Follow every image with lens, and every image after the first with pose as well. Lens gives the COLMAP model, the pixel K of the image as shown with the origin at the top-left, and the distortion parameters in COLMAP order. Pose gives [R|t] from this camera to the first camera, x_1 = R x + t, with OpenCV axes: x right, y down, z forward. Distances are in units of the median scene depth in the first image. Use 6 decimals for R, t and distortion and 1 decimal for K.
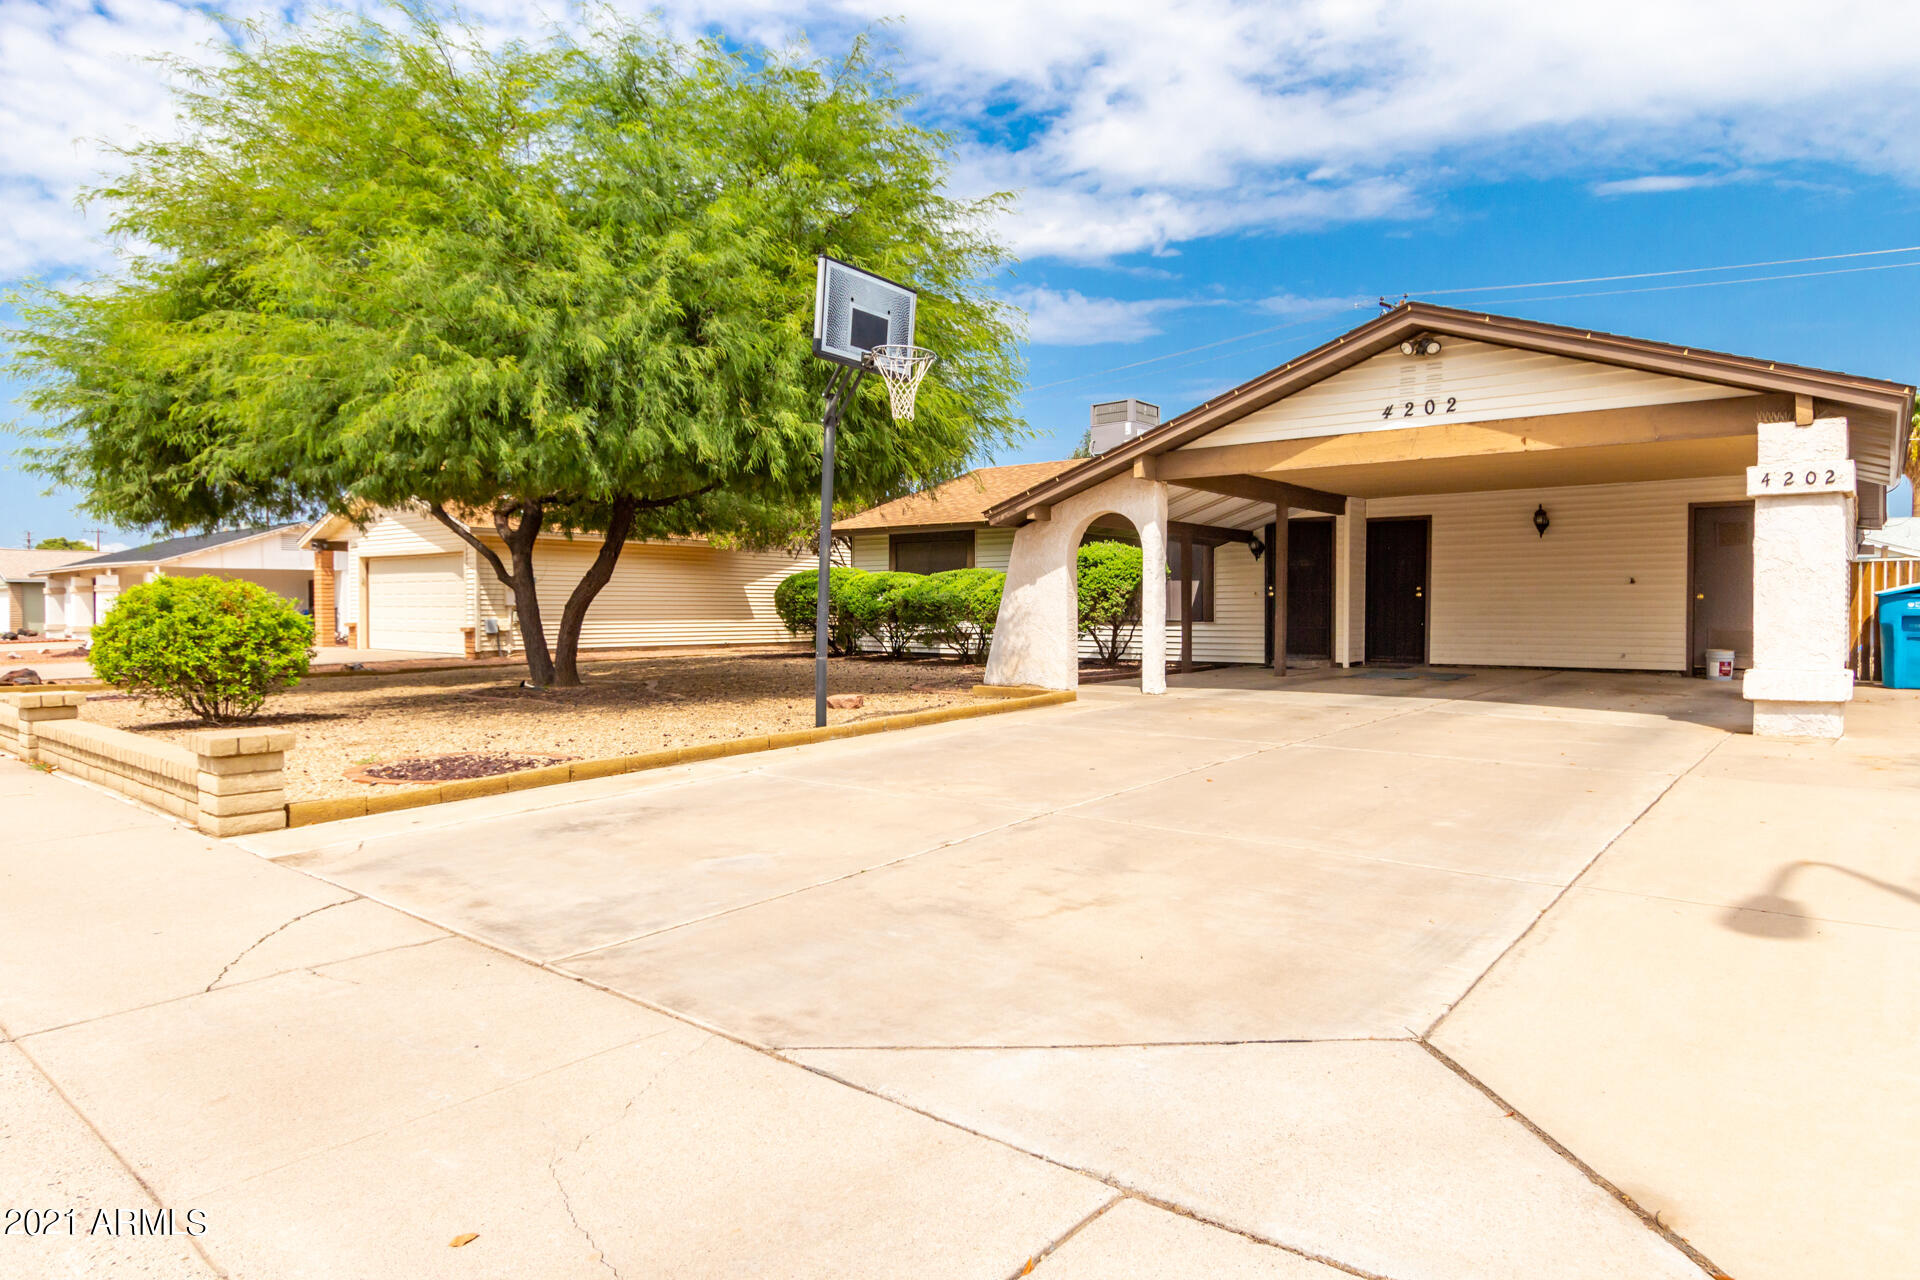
lens RADIAL K [[1149.3, 0, 960.0], [0, 1149.3, 640.0], [0, 0, 1]] dist [-0.002291, -0.000686]
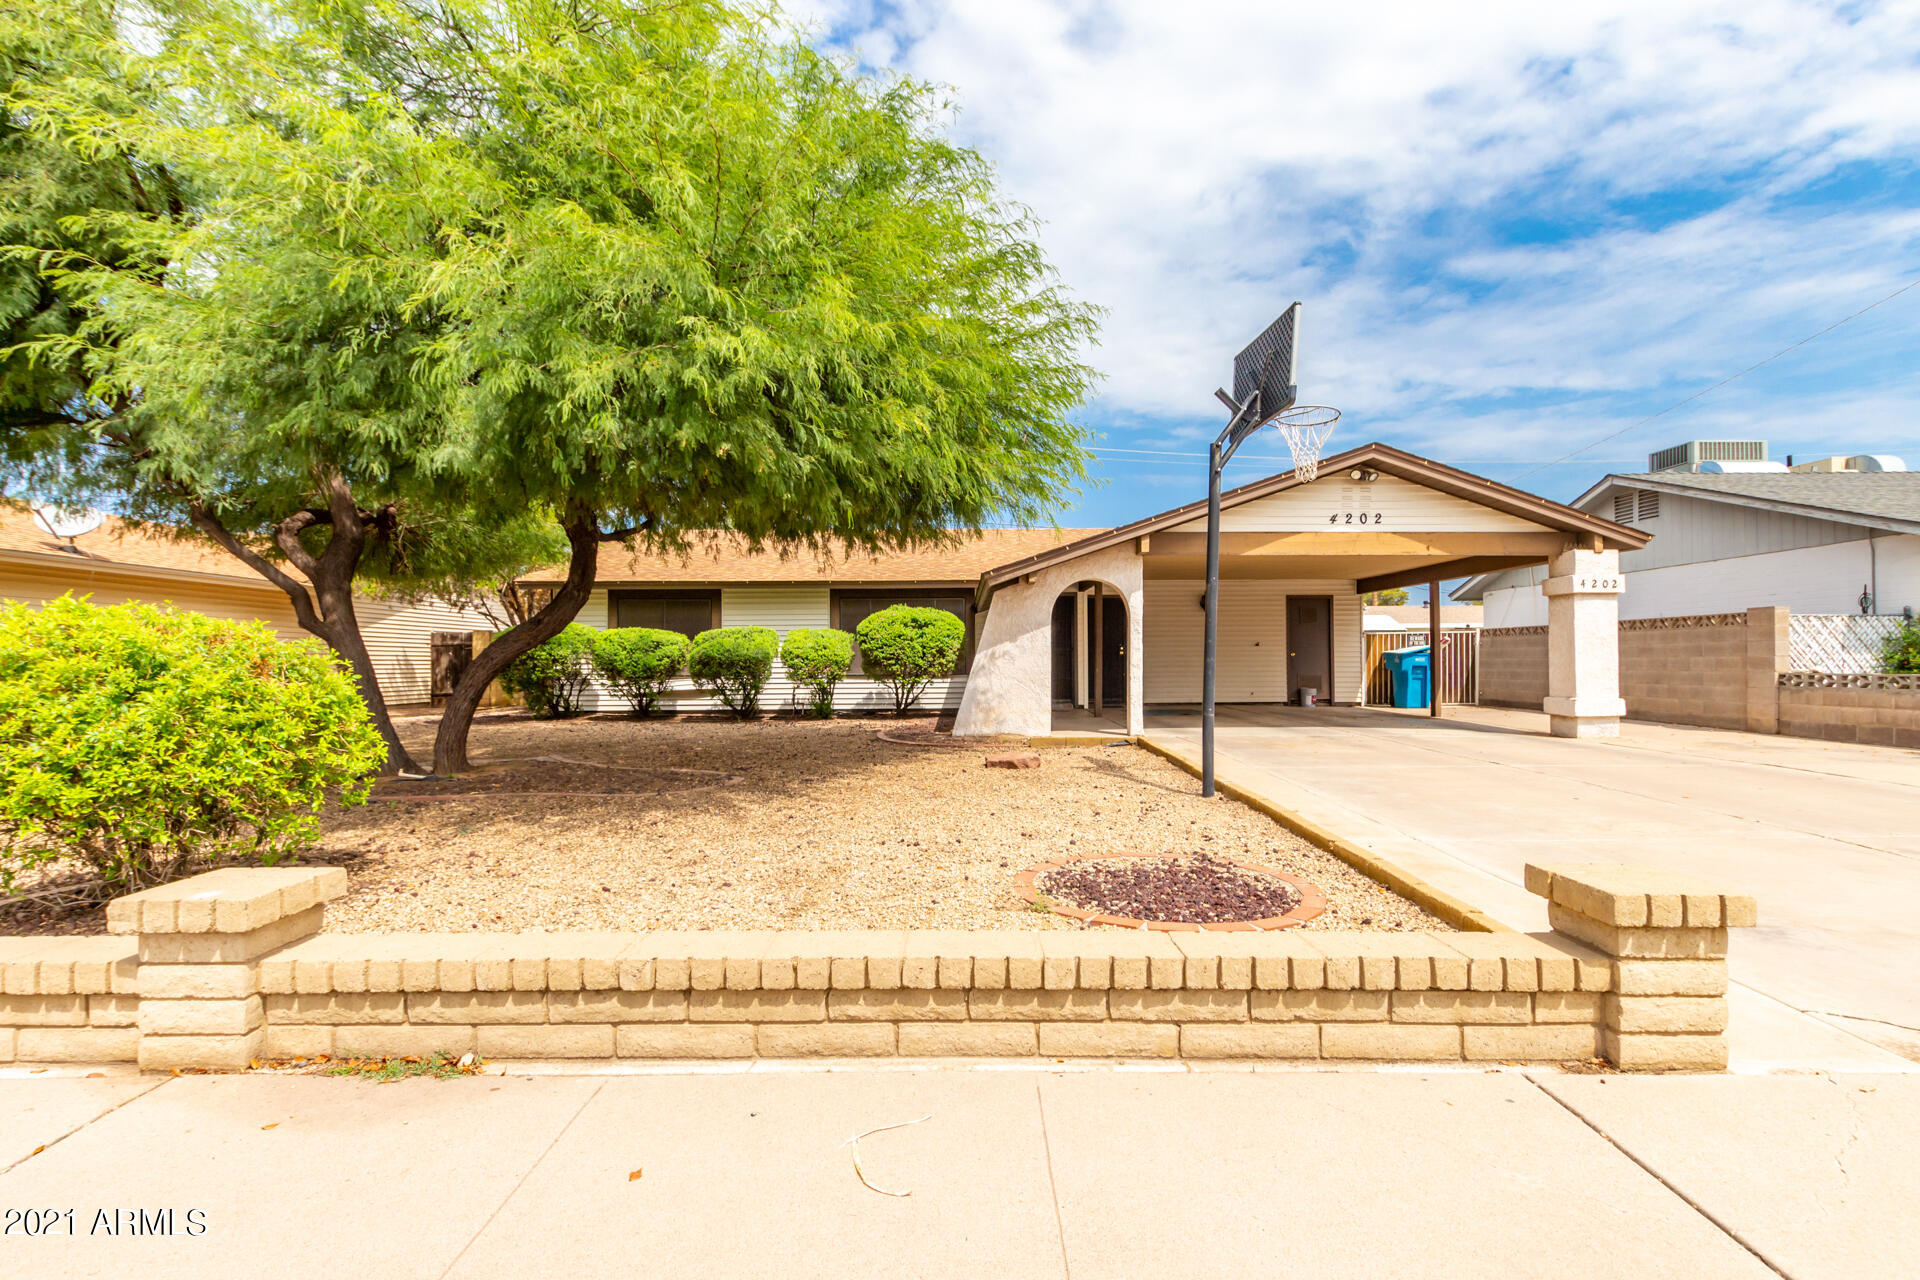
lens RADIAL K [[875.9, 0, 958.9], [0, 875.9, 656.8], [0, 0, 1]] dist [0.000066, -0.000616]
pose [[0.768082, 0.001327, 0.640350, -0.656363], [0.021944, 0.999356, -0.028392, -0.014687], [-0.639975, 0.035859, 0.767559, 0.503004]]
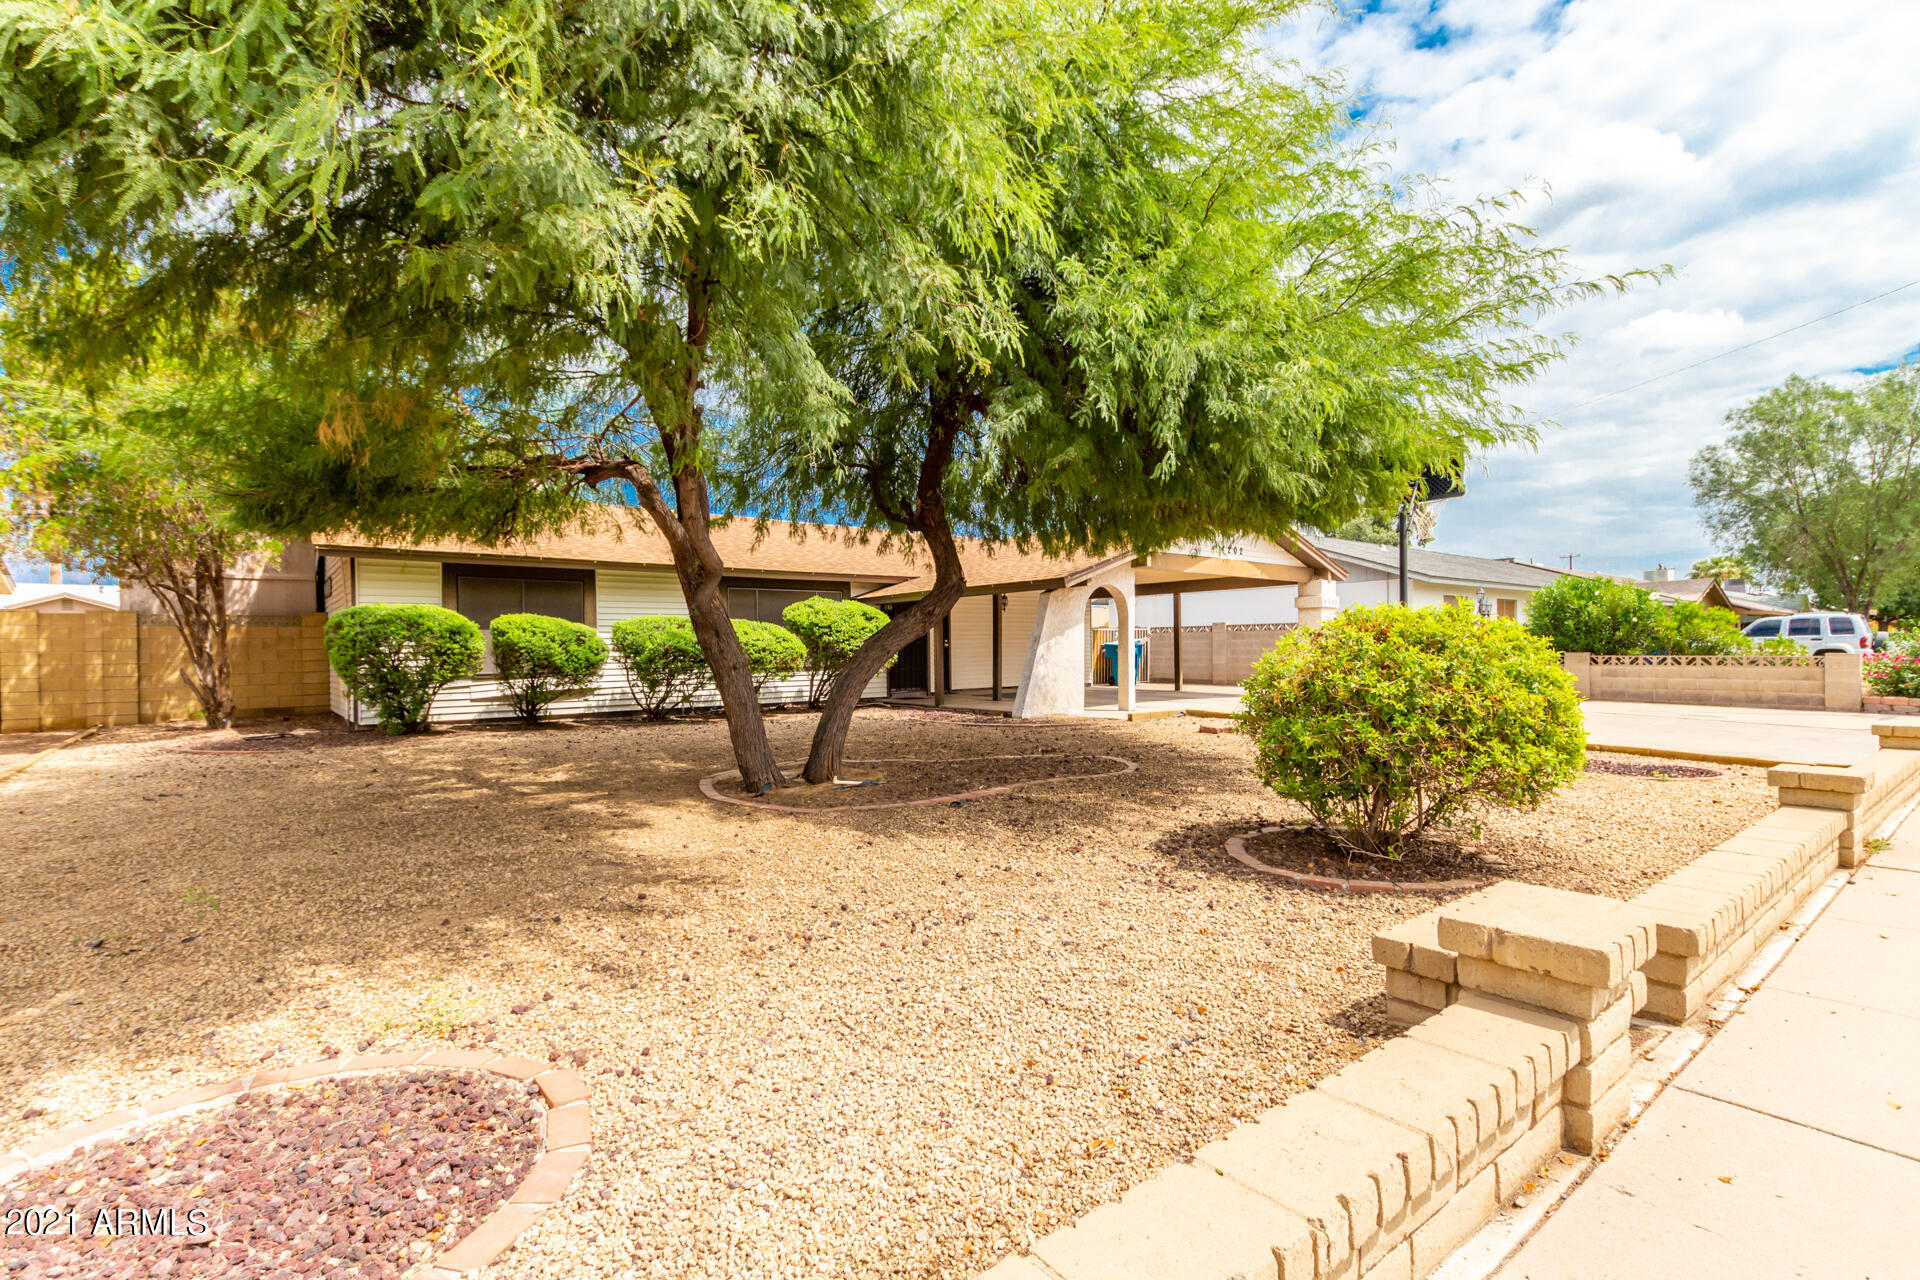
lens RADIAL K [[875.9, 0, 958.9], [0, 875.9, 656.8], [0, 0, 1]] dist [0.000066, -0.000616]
pose [[0.192132, -0.009634, 0.981322, -1.174861], [0.040269, 0.999187, 0.001925, -0.039152], [-0.980543, 0.039147, 0.192364, 1.194686]]
